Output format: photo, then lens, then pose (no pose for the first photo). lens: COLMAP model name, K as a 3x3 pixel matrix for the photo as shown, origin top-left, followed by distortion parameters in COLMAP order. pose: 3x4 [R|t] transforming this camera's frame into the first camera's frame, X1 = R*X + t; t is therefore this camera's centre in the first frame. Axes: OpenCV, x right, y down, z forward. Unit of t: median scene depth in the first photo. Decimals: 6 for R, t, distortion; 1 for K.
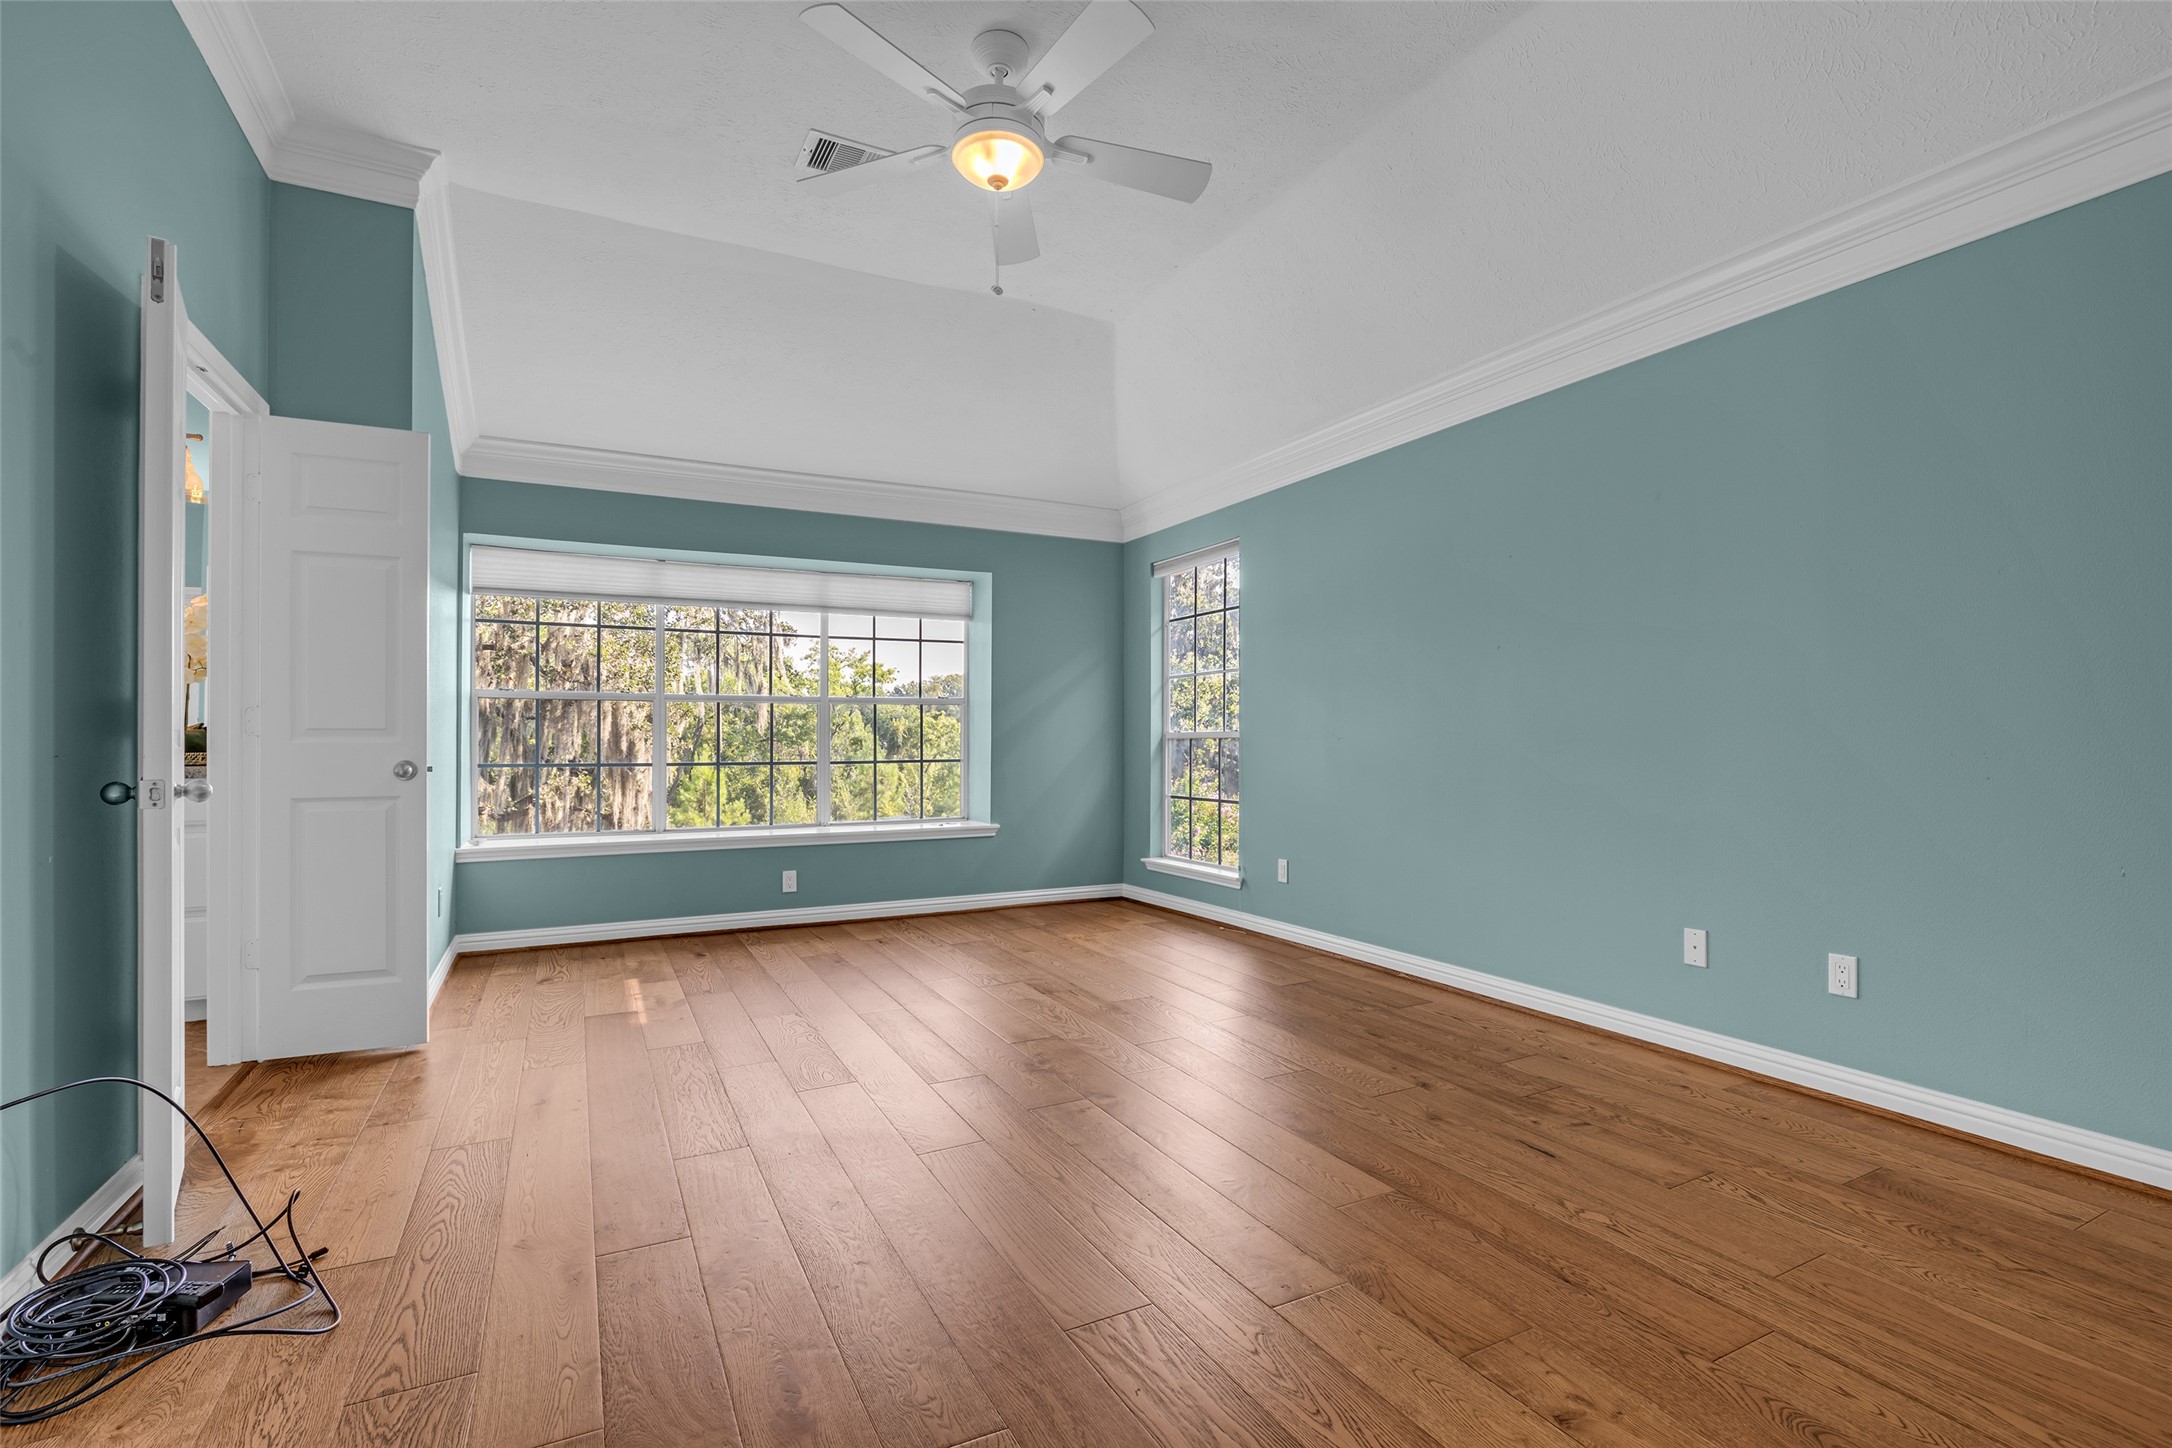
lens RADIAL K [[990.8, 0, 1089.3], [0, 990.8, 743.7], [0, 0, 1]] dist [-0.009877, -0.000077]
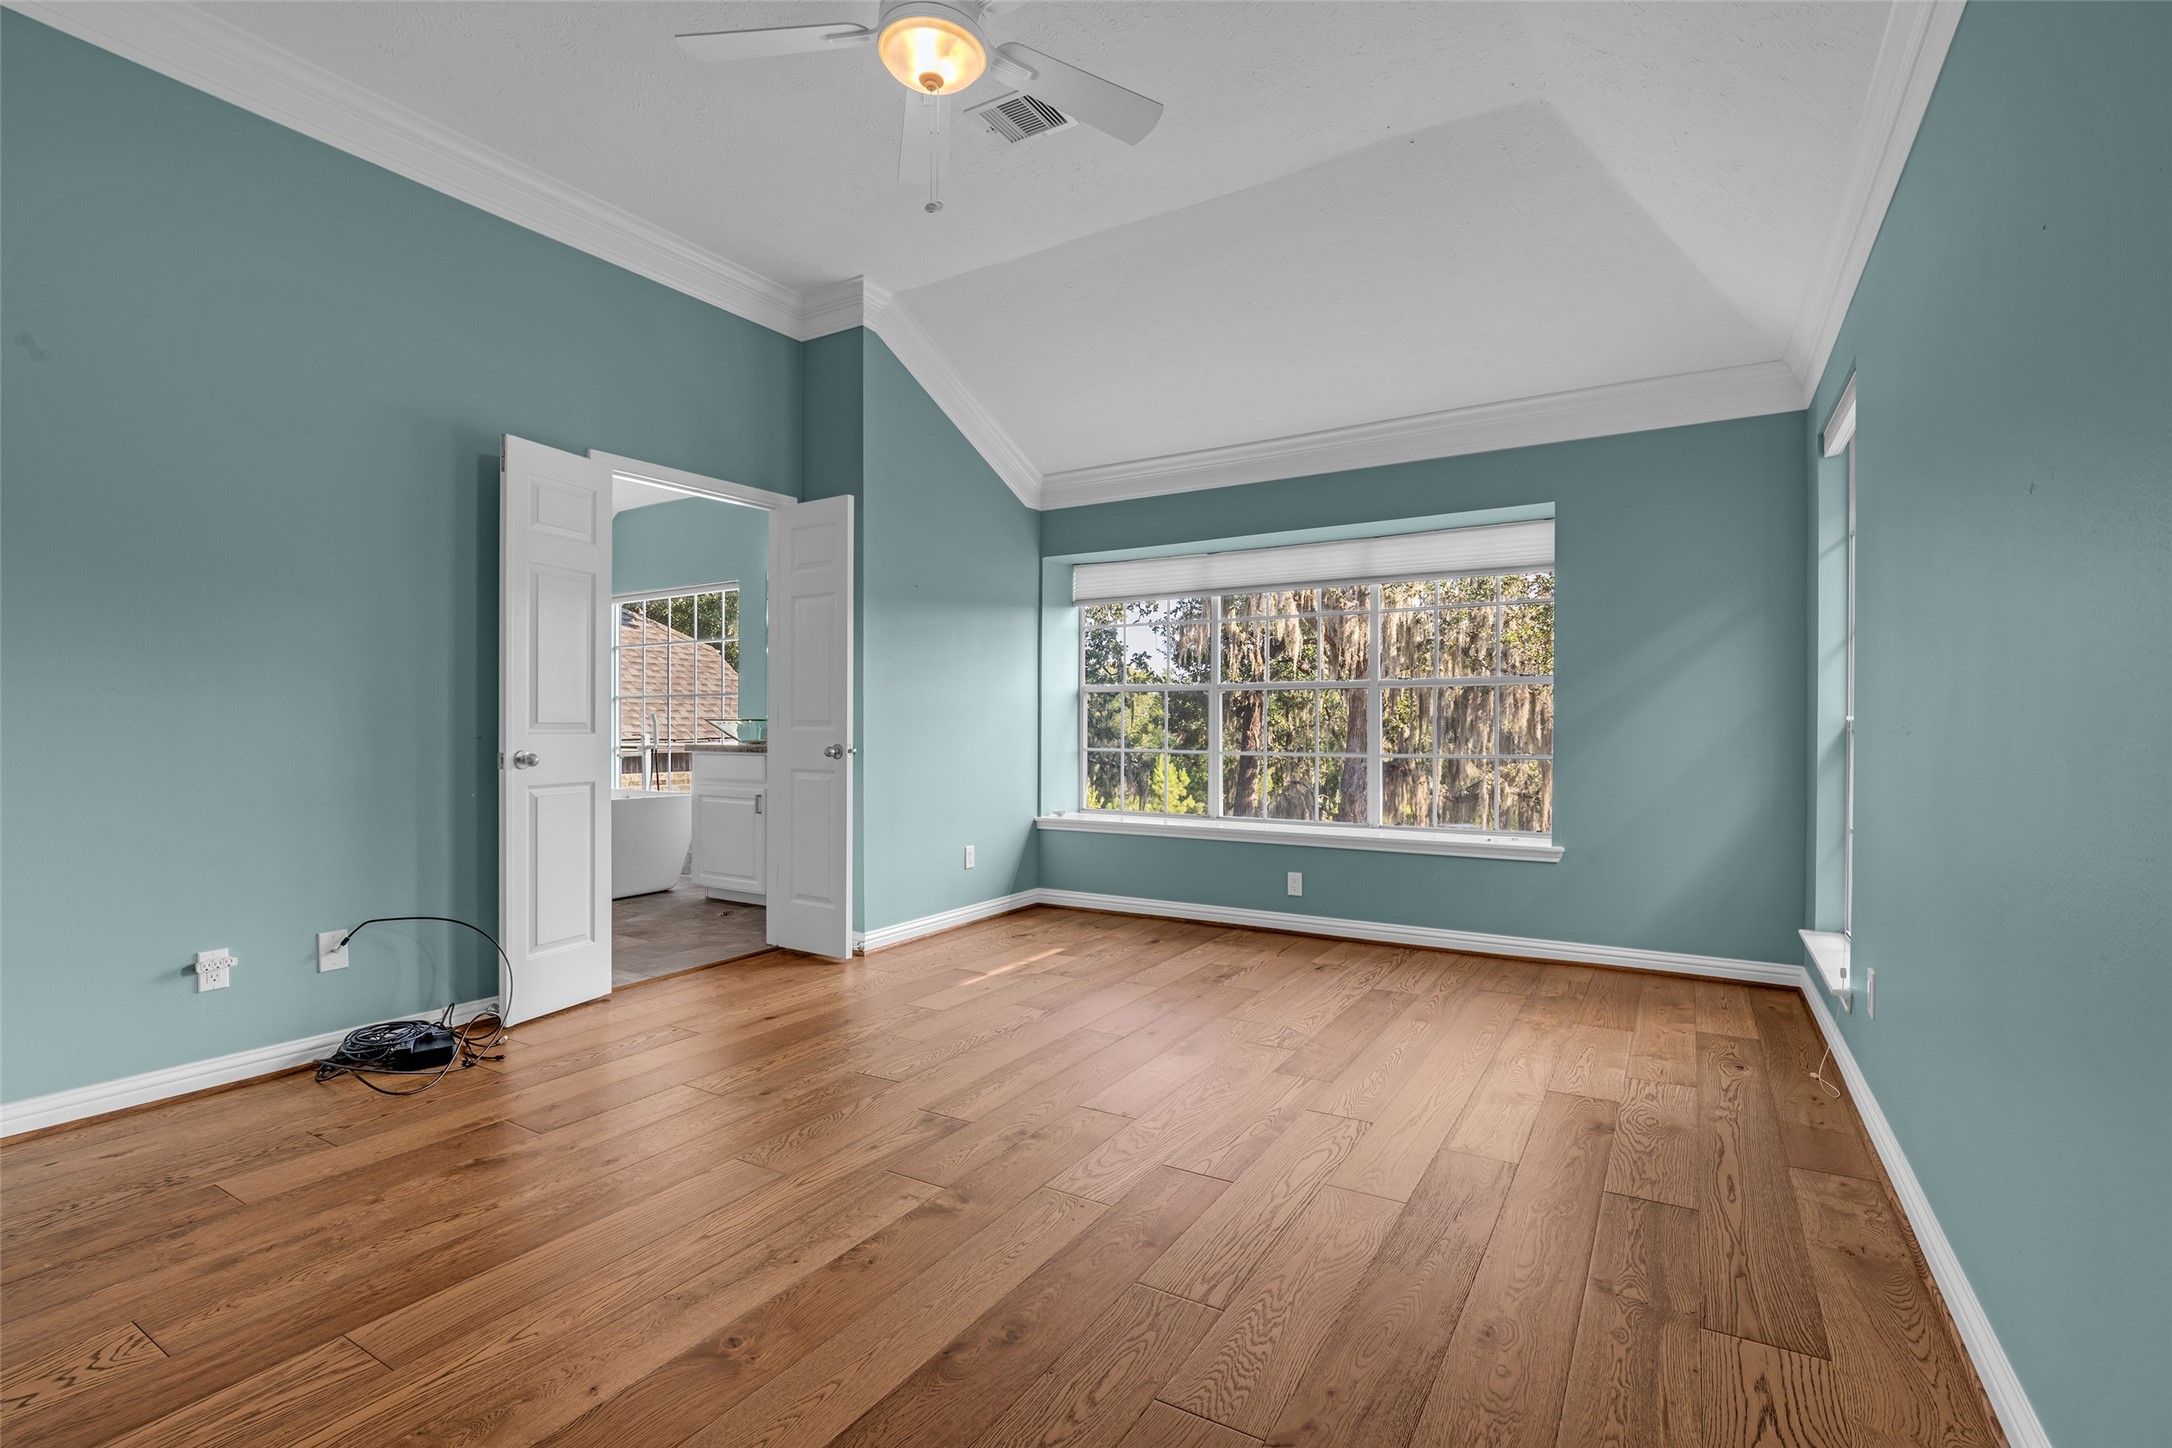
lens RADIAL K [[993.2, 0, 1085.1], [0, 993.2, 731.3], [0, 0, 1]] dist [-0.016123, 0.003695]
pose [[0.516093, 0.006774, -0.856506, 0.441428], [-0.005526, 0.999974, 0.004579, -0.005858], [0.856515, 0.002370, 0.516117, 0.417450]]
